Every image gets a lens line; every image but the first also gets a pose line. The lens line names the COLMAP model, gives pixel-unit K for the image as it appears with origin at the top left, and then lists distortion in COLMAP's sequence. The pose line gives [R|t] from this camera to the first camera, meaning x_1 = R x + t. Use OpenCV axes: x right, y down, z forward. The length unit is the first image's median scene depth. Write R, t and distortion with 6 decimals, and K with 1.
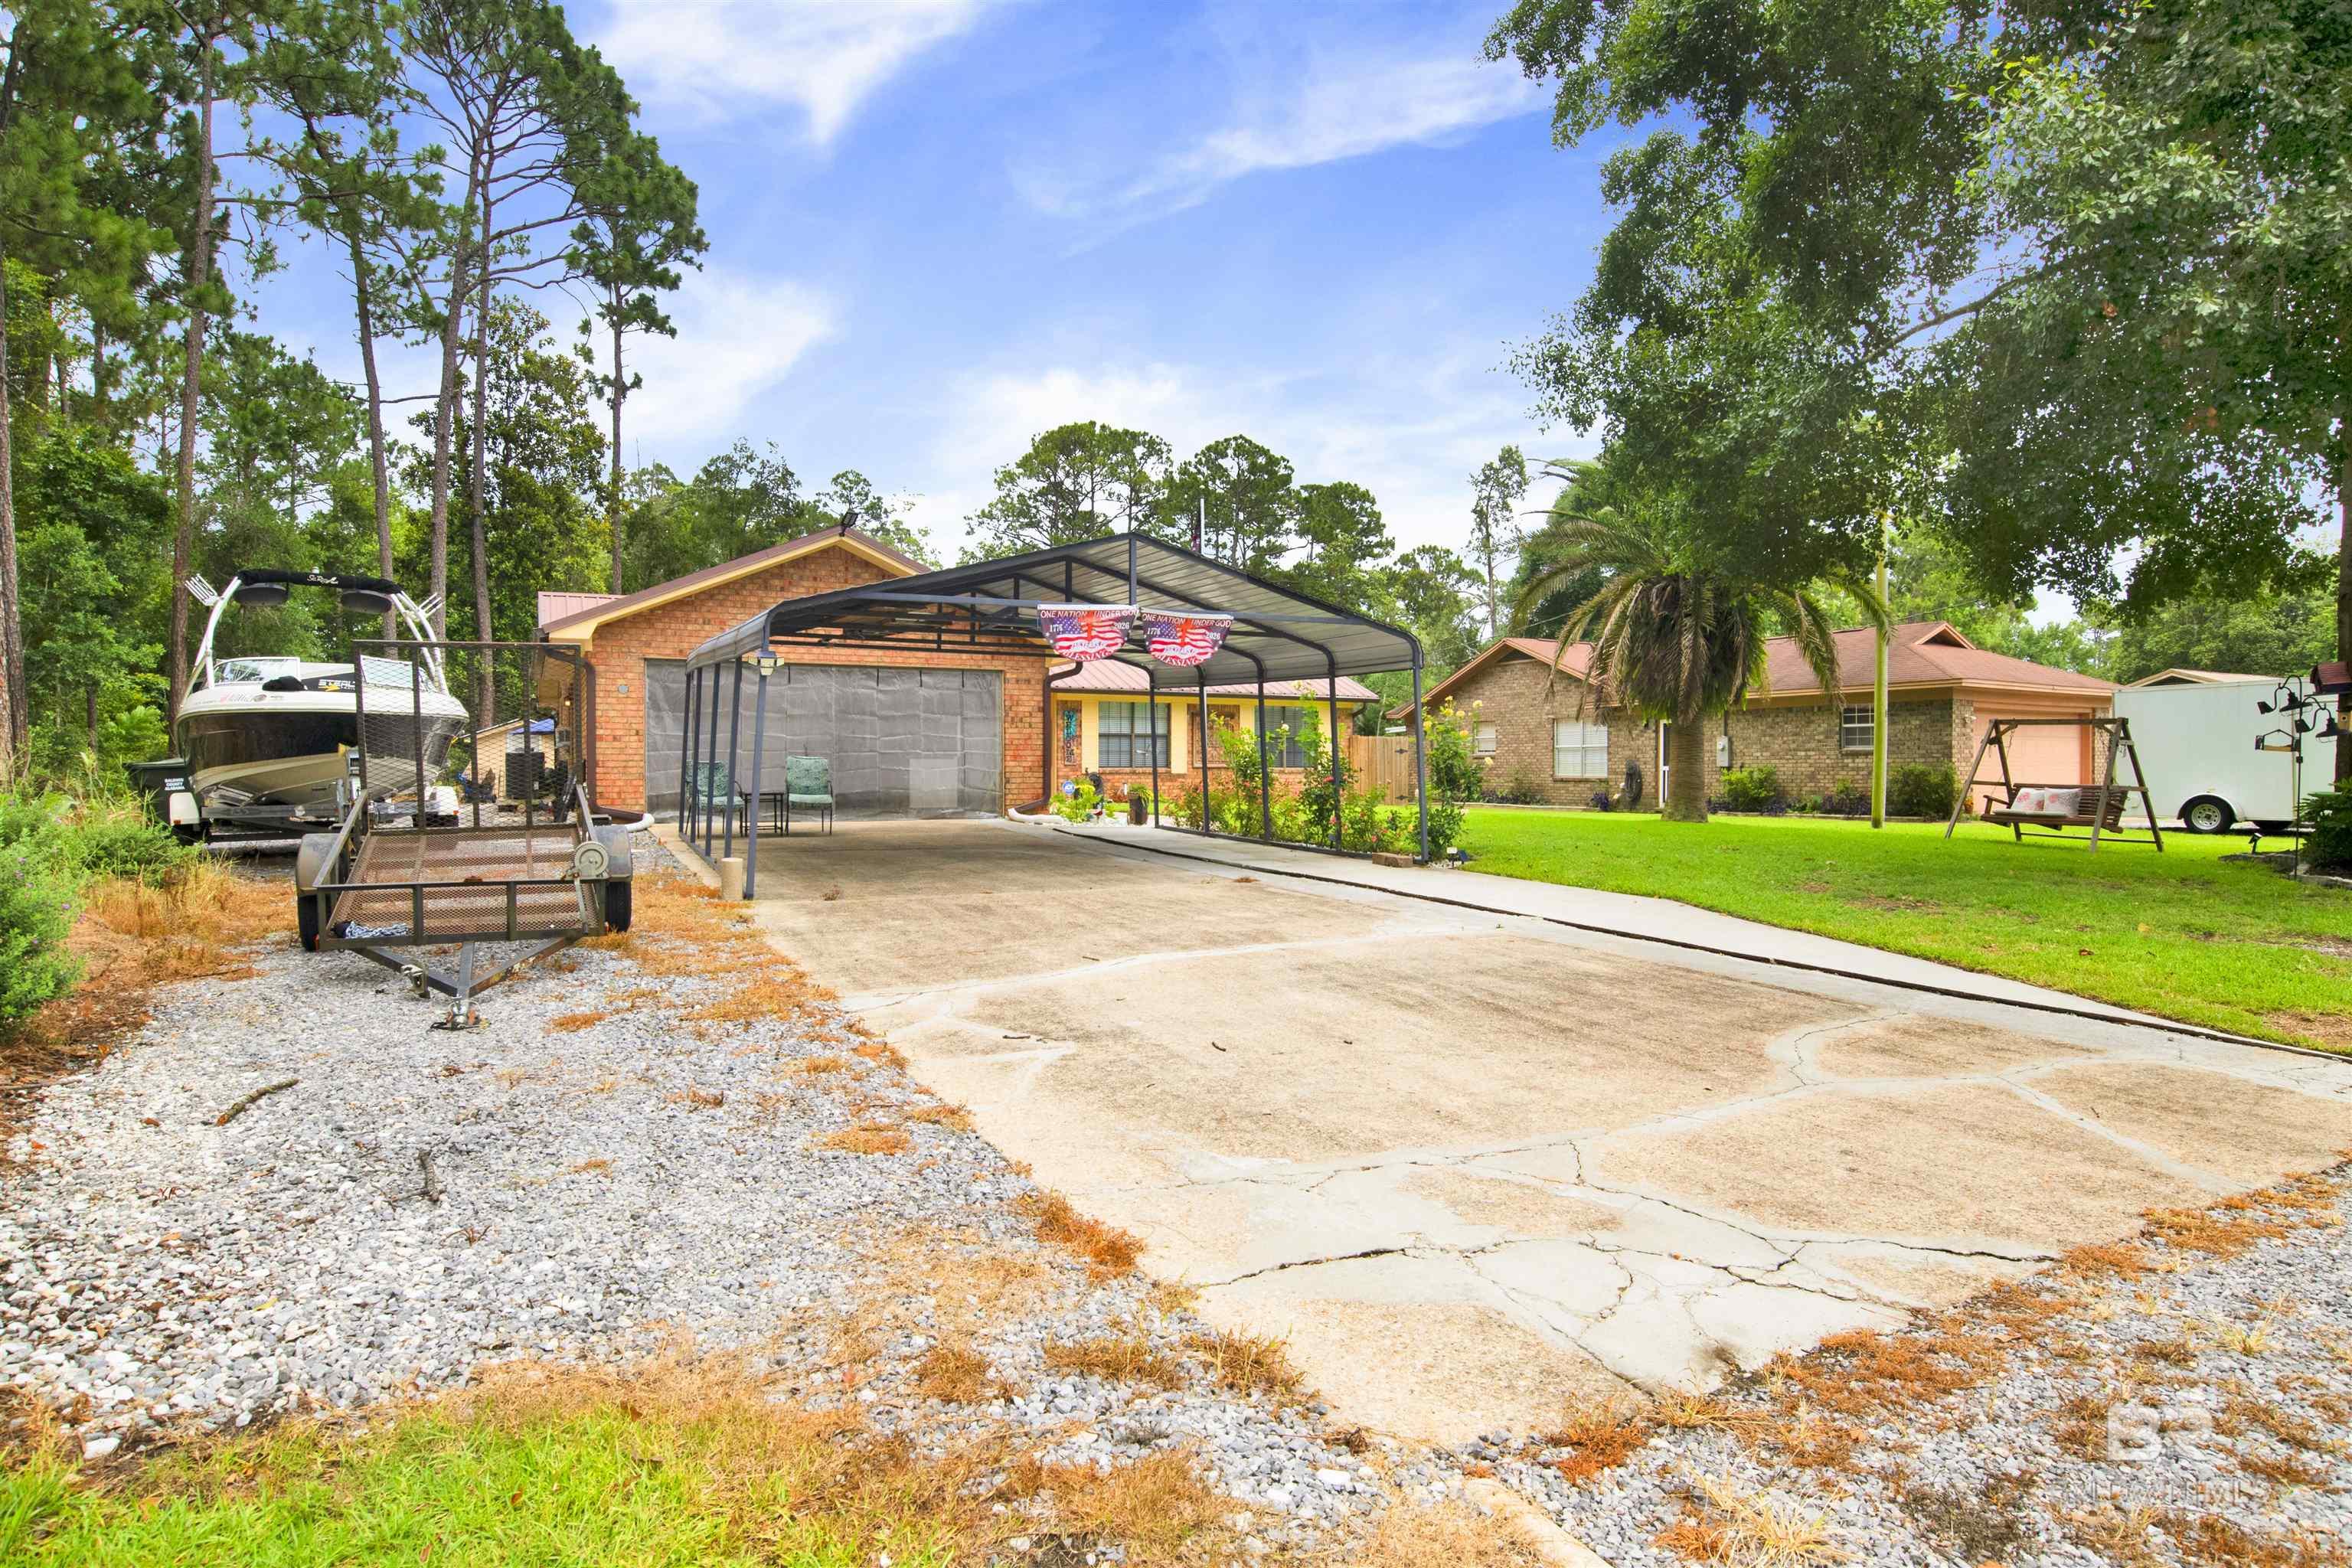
lens RADIAL K [[1253.5, 0, 1176.0], [0, 1253.5, 784.0], [0, 0, 1]] dist [-0.043700, 0.000709]
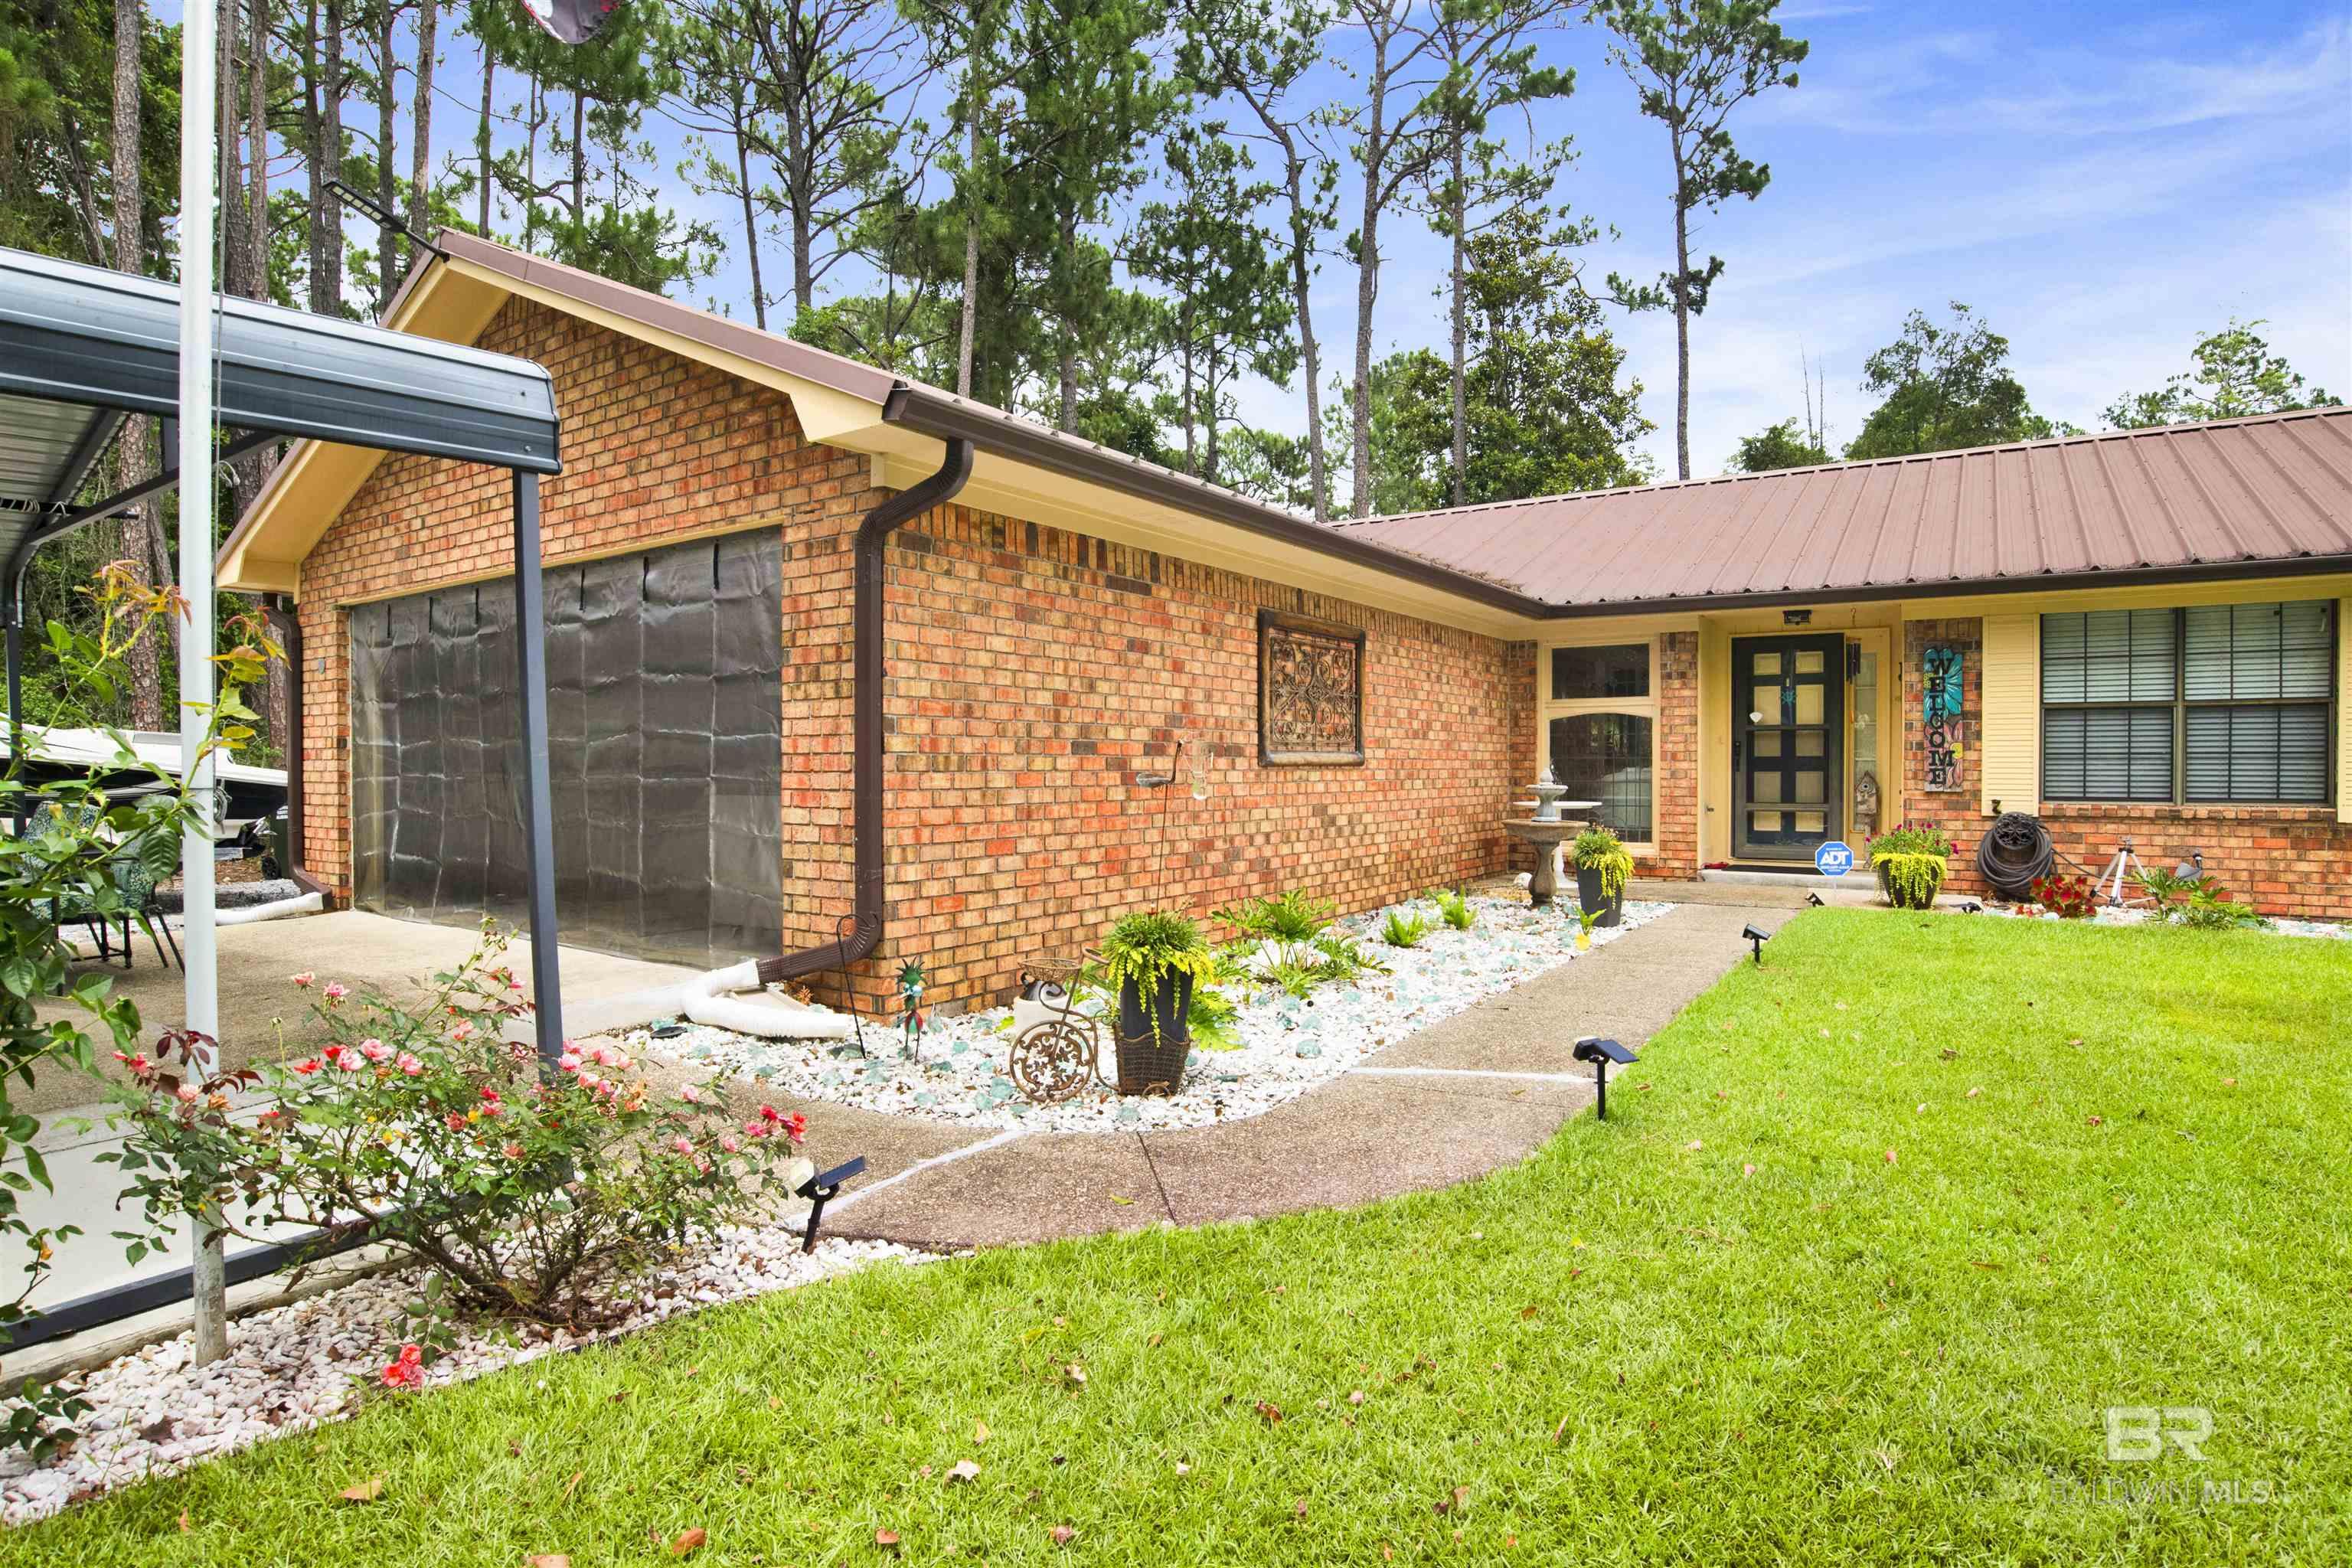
lens RADIAL K [[1253.5, 0, 1176.0], [0, 1253.5, 784.0], [0, 0, 1]] dist [-0.043700, 0.000709]
pose [[0.487250, 0.013109, -0.873164, 0.124459], [-0.010574, 0.999903, 0.009111, -0.018381], [0.873199, 0.004794, 0.487341, 0.616065]]
